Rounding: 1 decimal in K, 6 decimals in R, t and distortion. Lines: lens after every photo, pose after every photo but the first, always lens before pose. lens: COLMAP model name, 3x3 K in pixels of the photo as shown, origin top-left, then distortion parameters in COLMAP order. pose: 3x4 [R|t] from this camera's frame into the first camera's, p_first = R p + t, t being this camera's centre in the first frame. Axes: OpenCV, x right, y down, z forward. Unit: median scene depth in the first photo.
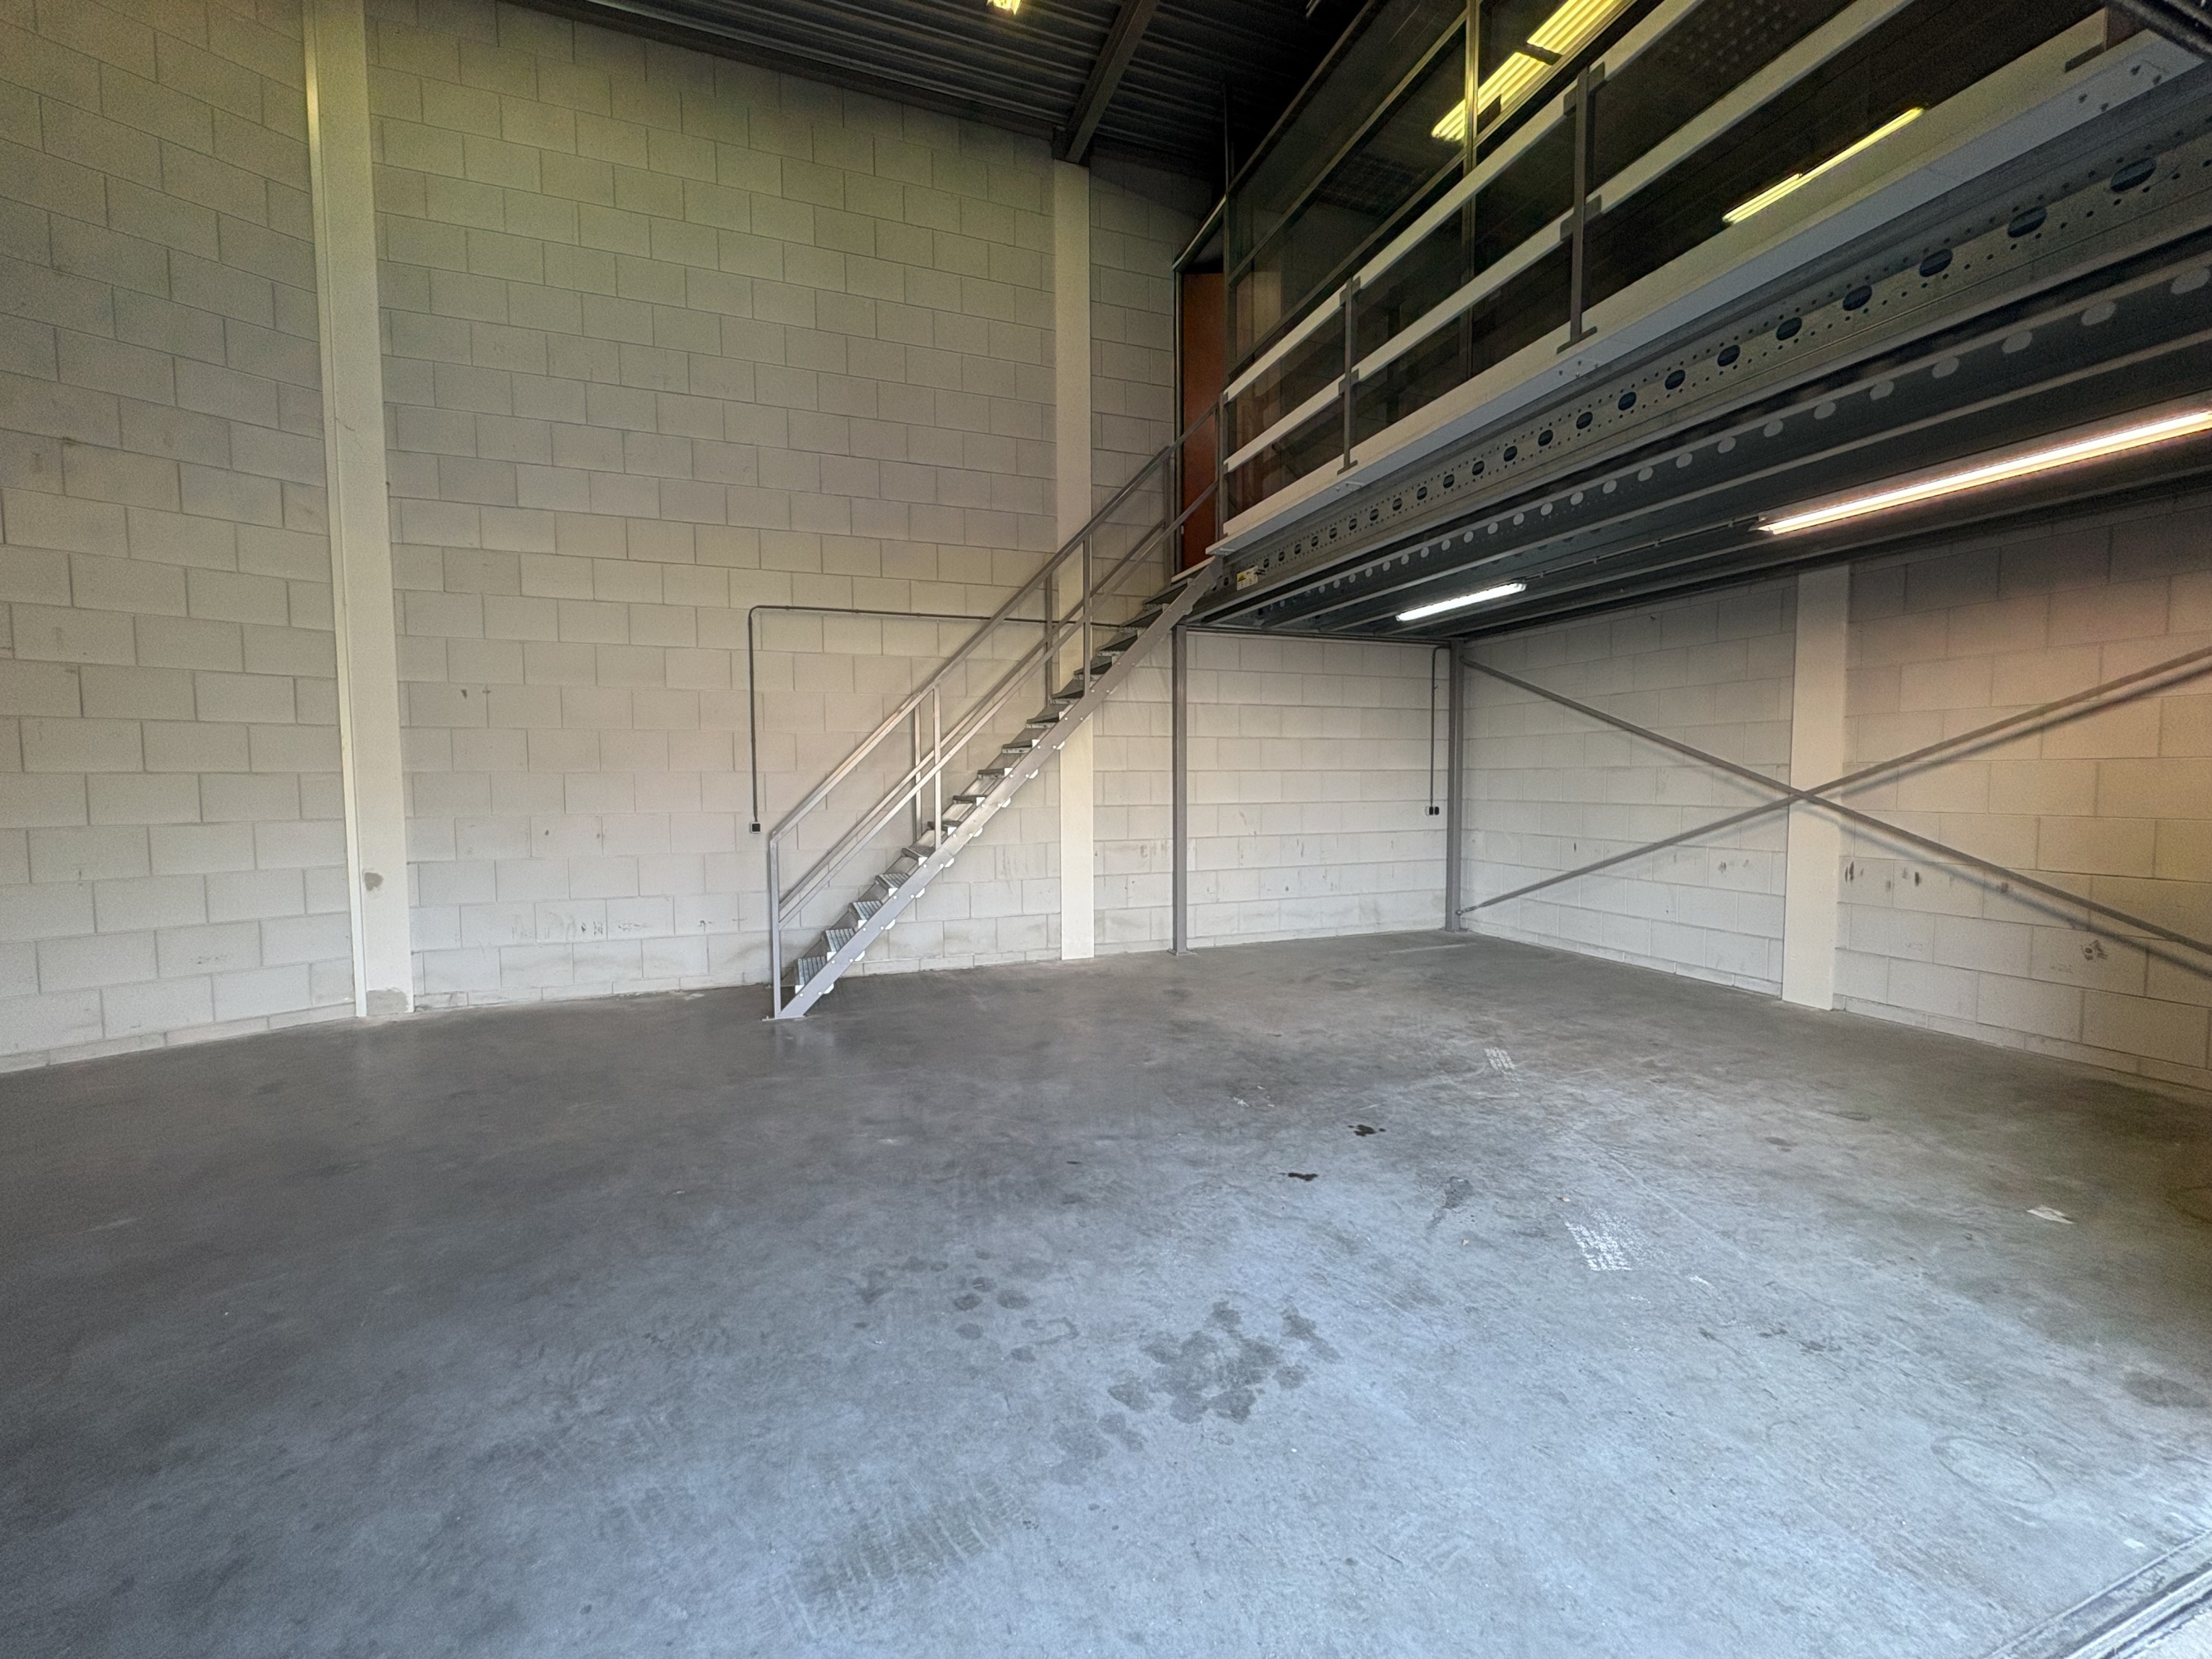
lens RADIAL K [[879.2, 0, 1105.2], [0, 879.2, 828.2], [0, 0, 1]] dist [0.000259, -0.000215]
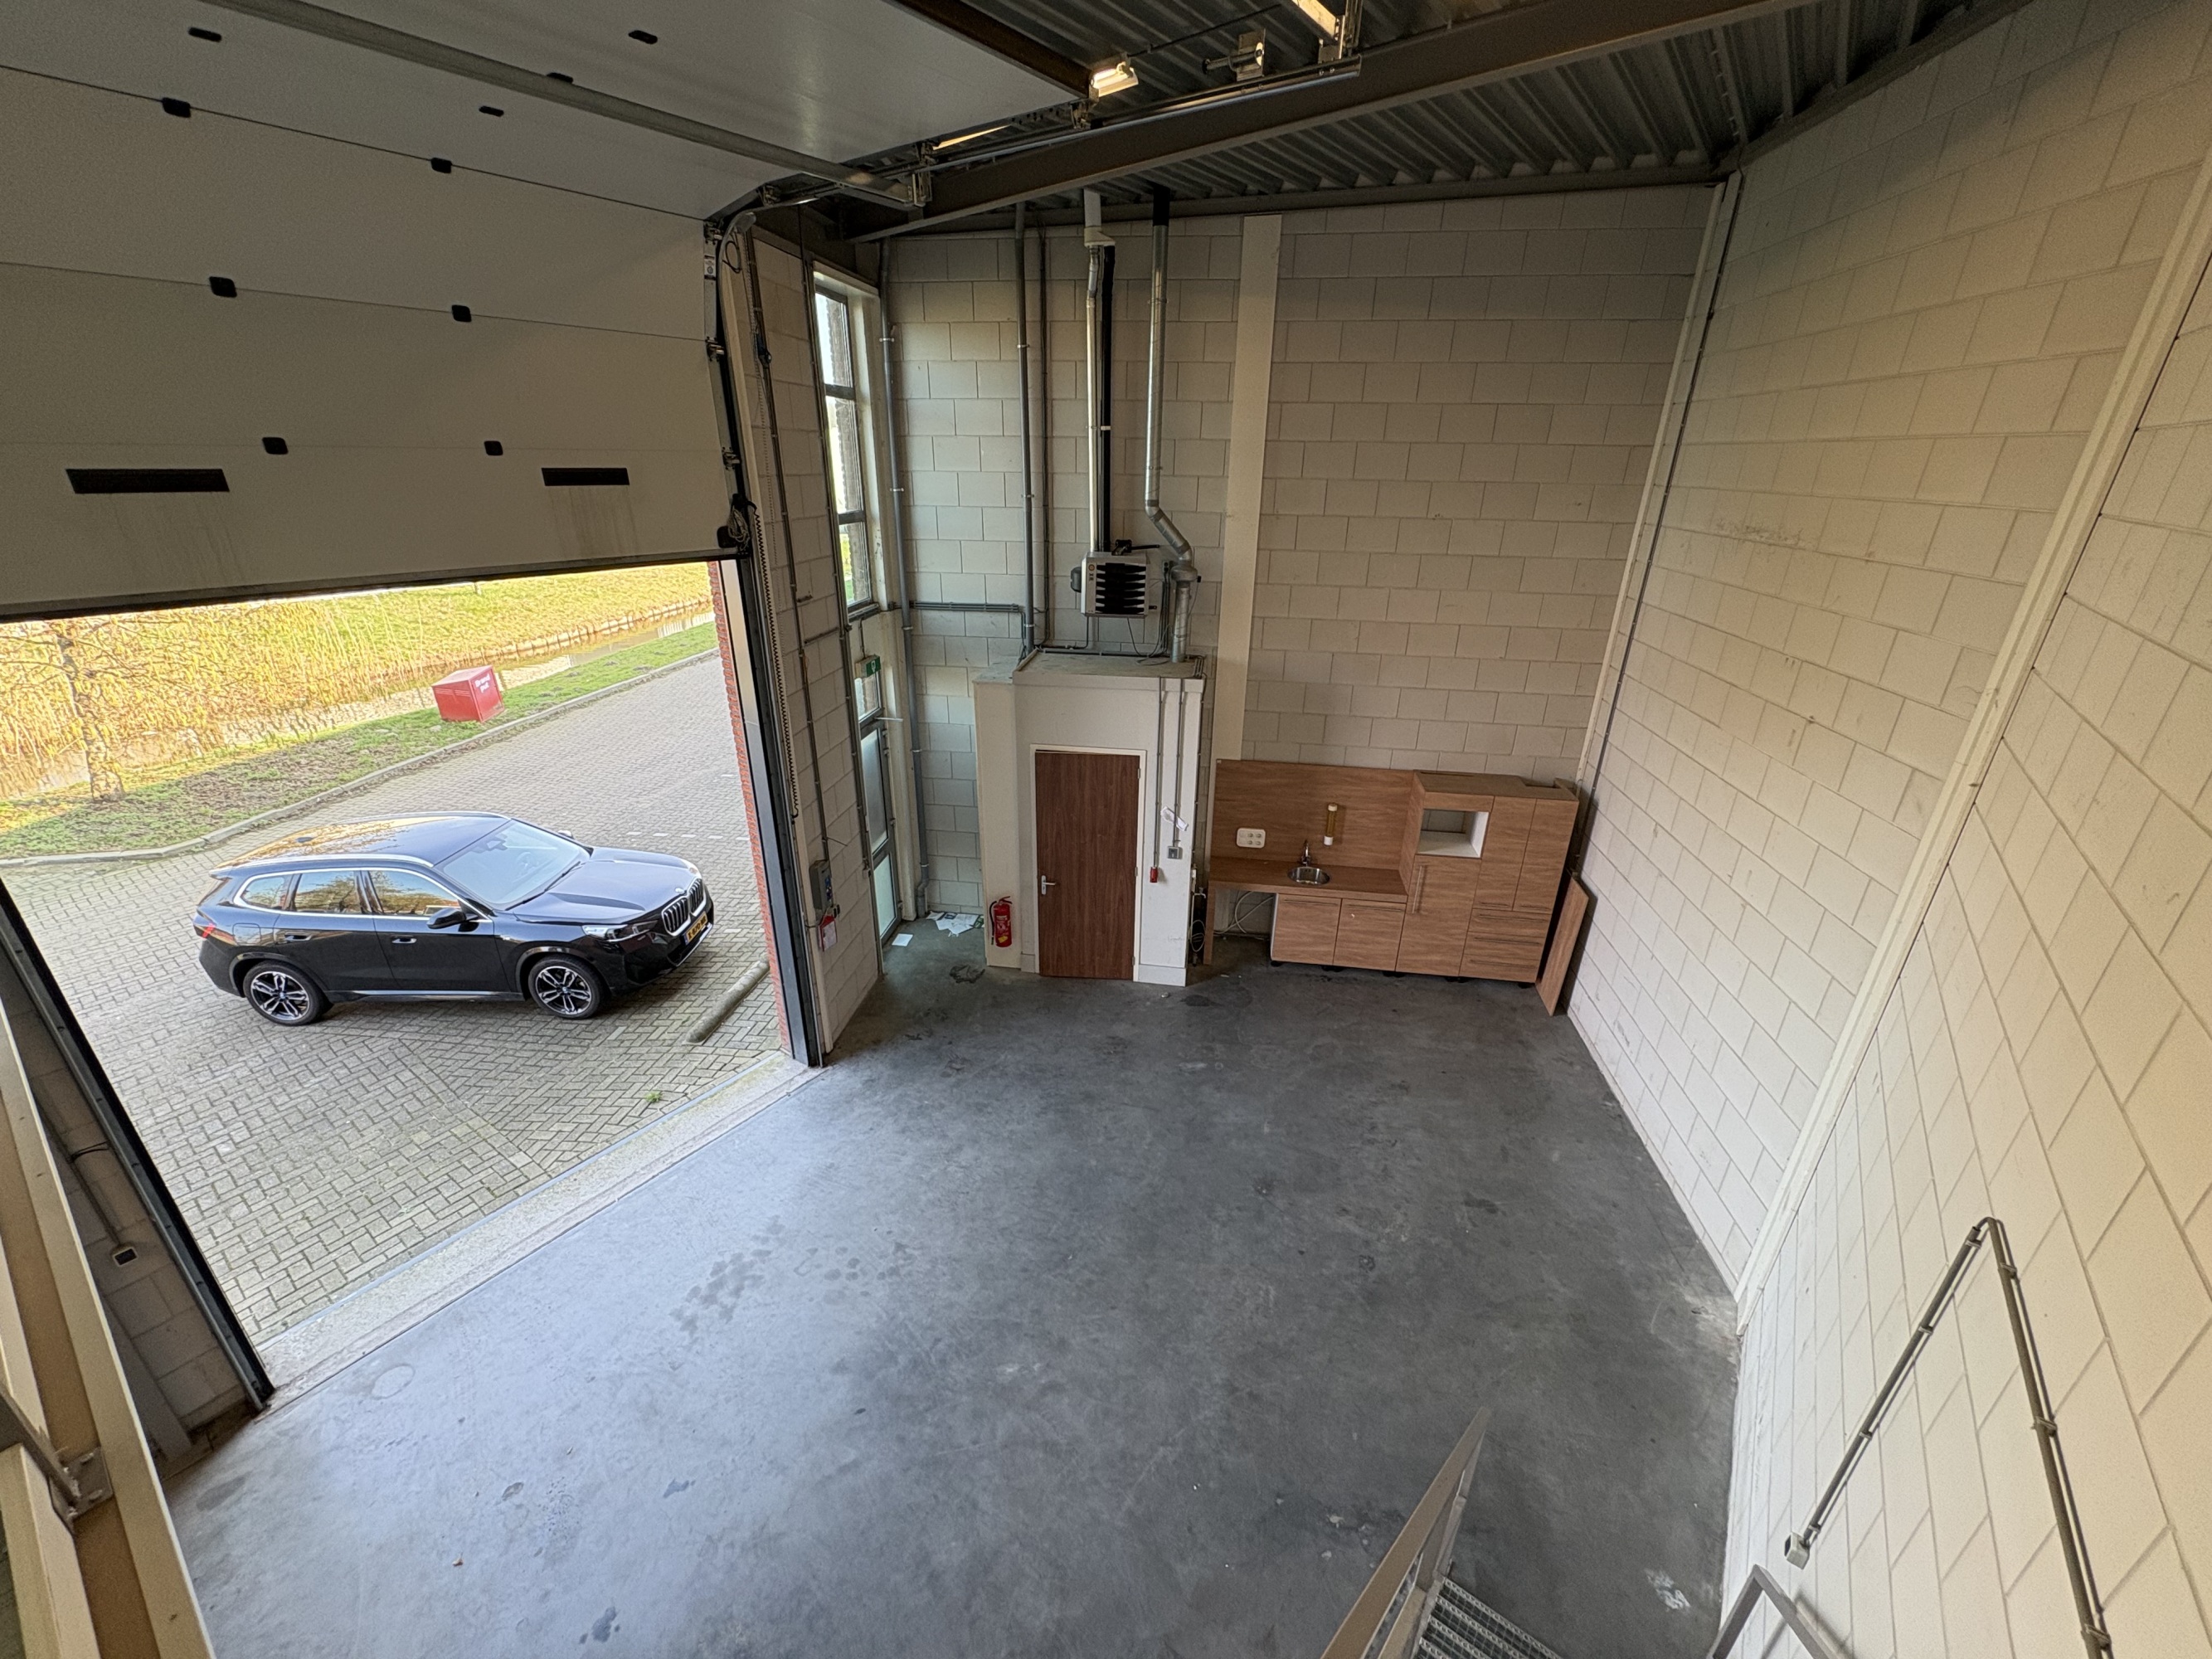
lens RADIAL K [[879.2, 0, 1105.2], [0, 879.2, 828.2], [0, 0, 1]] dist [0.000259, -0.000215]
pose [[-0.834831, 0.210974, -0.508475, 0.113319], [-0.039123, 0.898577, 0.437068, -0.790412], [0.549114, 0.384771, -0.741906, 1.436128]]
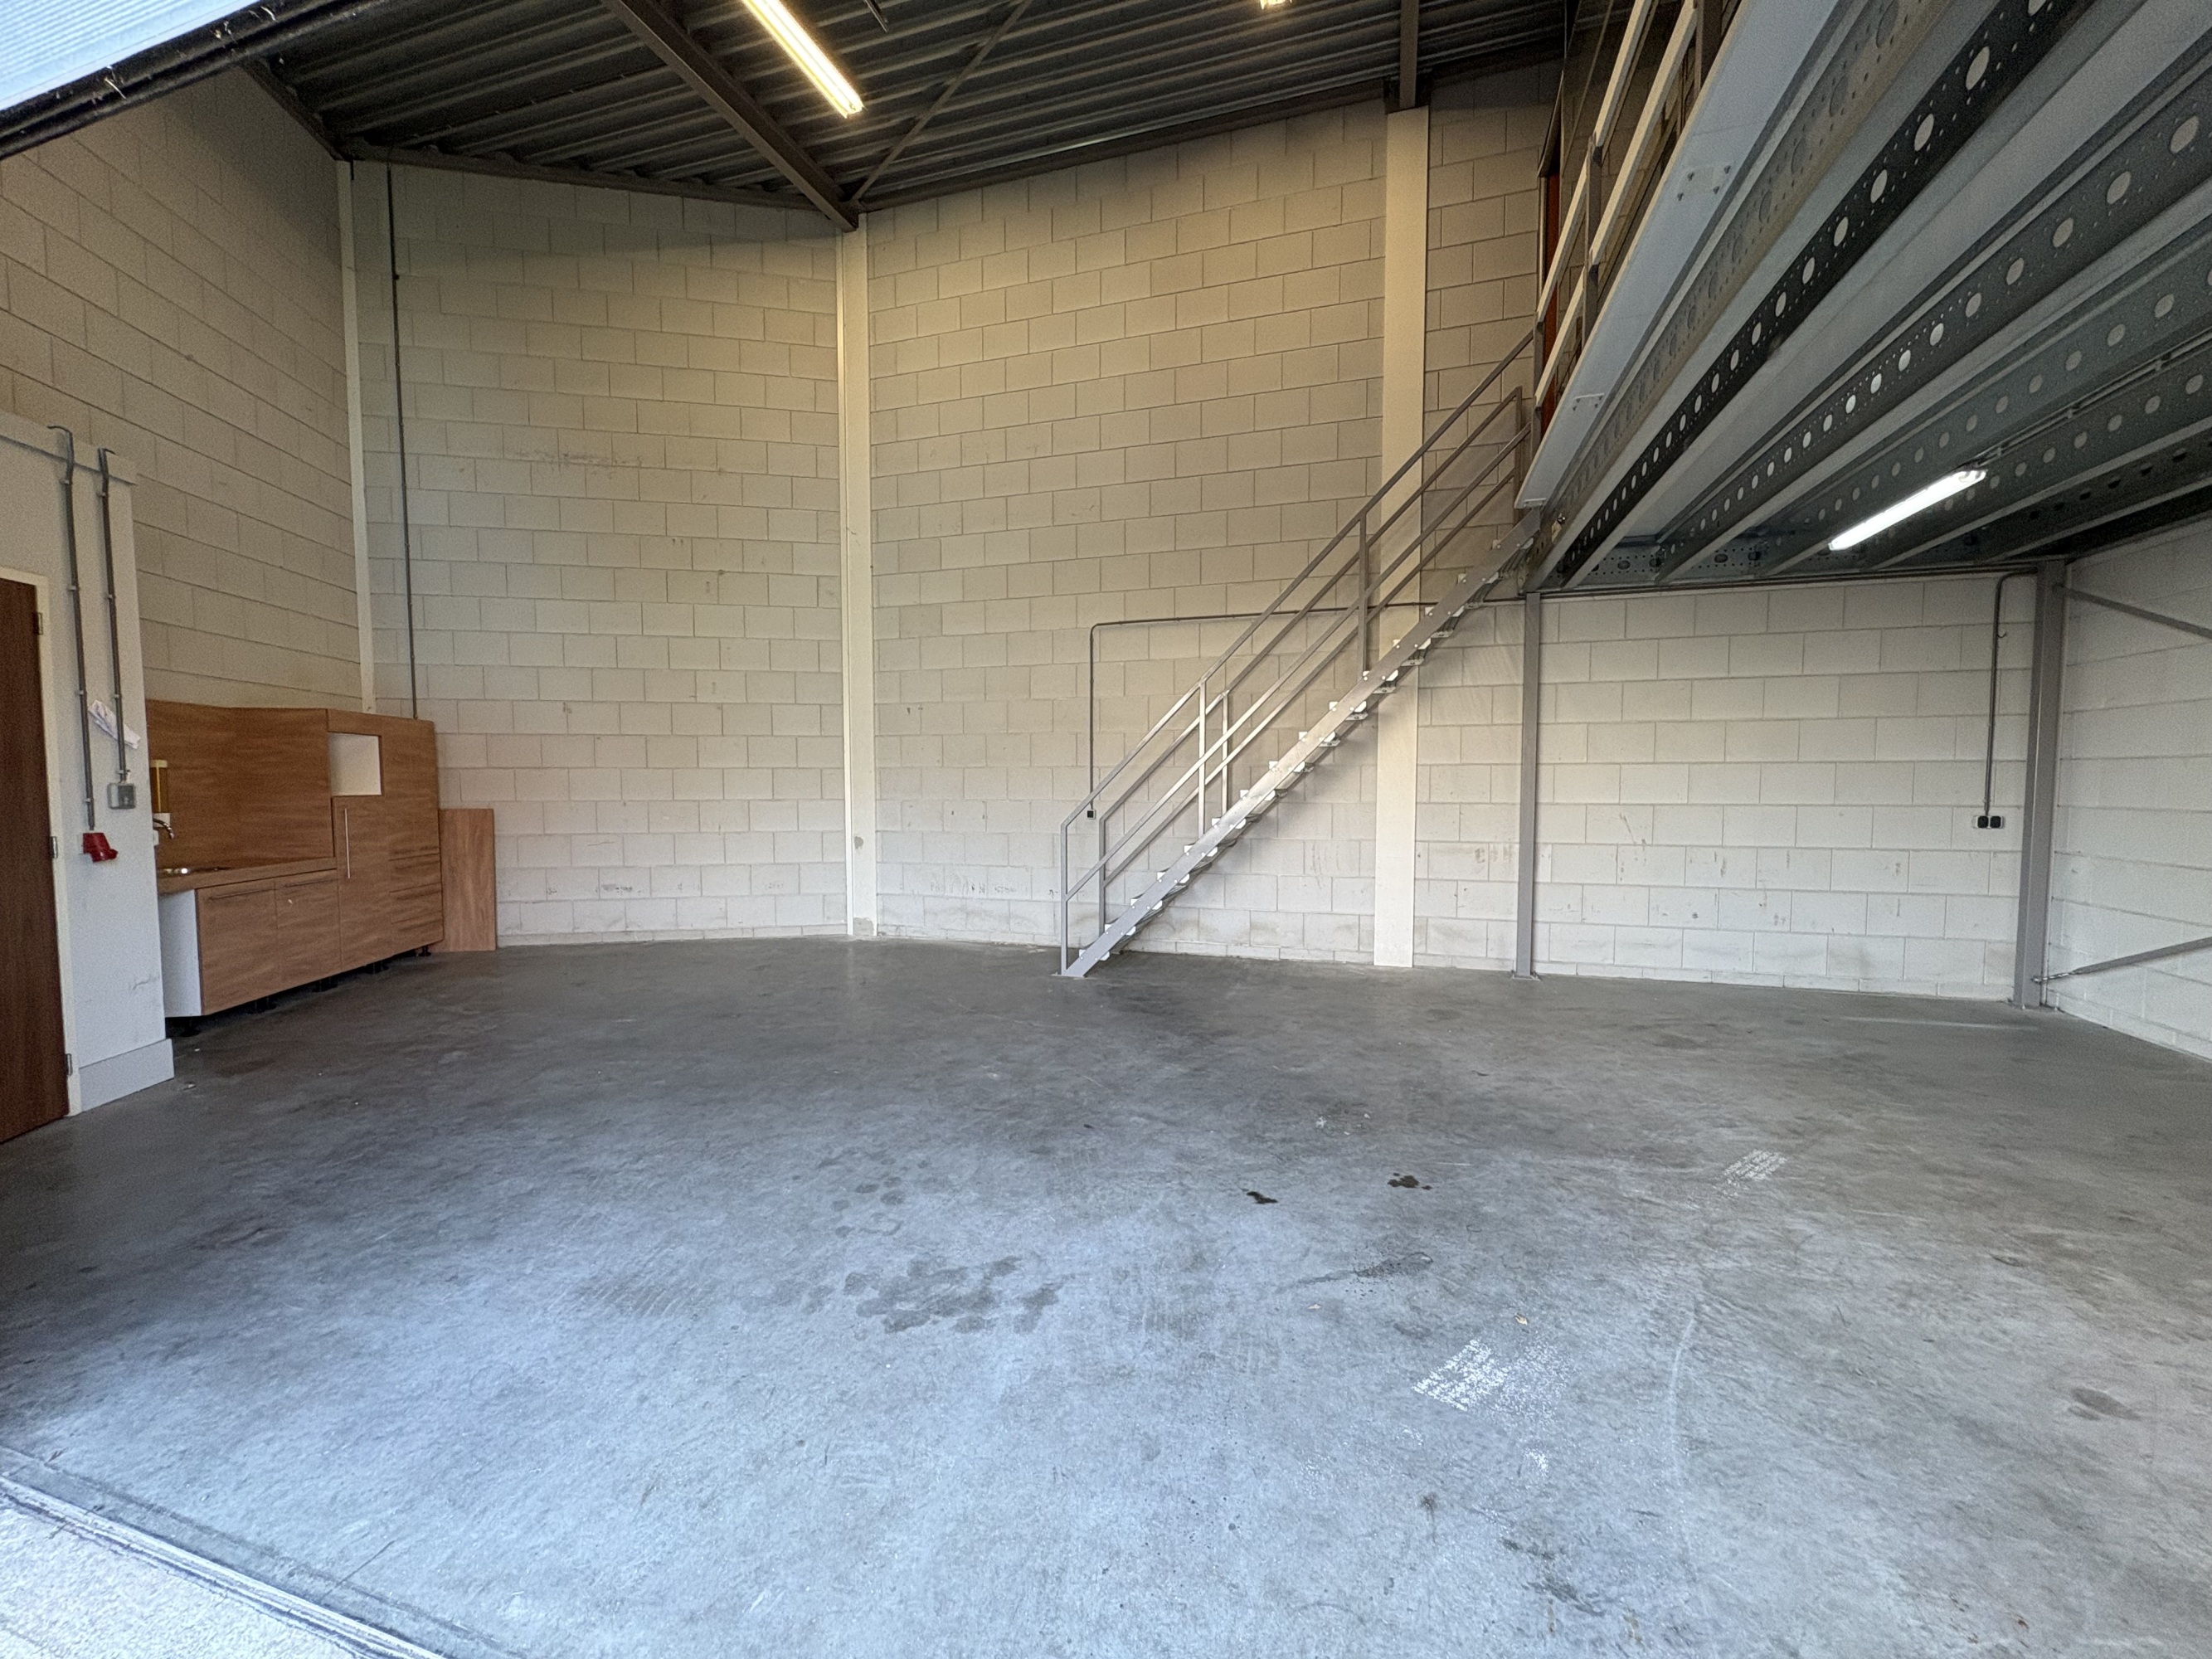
lens RADIAL K [[879.2, 0, 1105.2], [0, 879.2, 828.2], [0, 0, 1]] dist [0.000259, -0.000215]
pose [[0.790981, 0.038171, -0.610649, 0.479051], [-0.037438, 0.999201, 0.013965, 0.001197], [0.610695, 0.011816, 0.791778, 0.123448]]
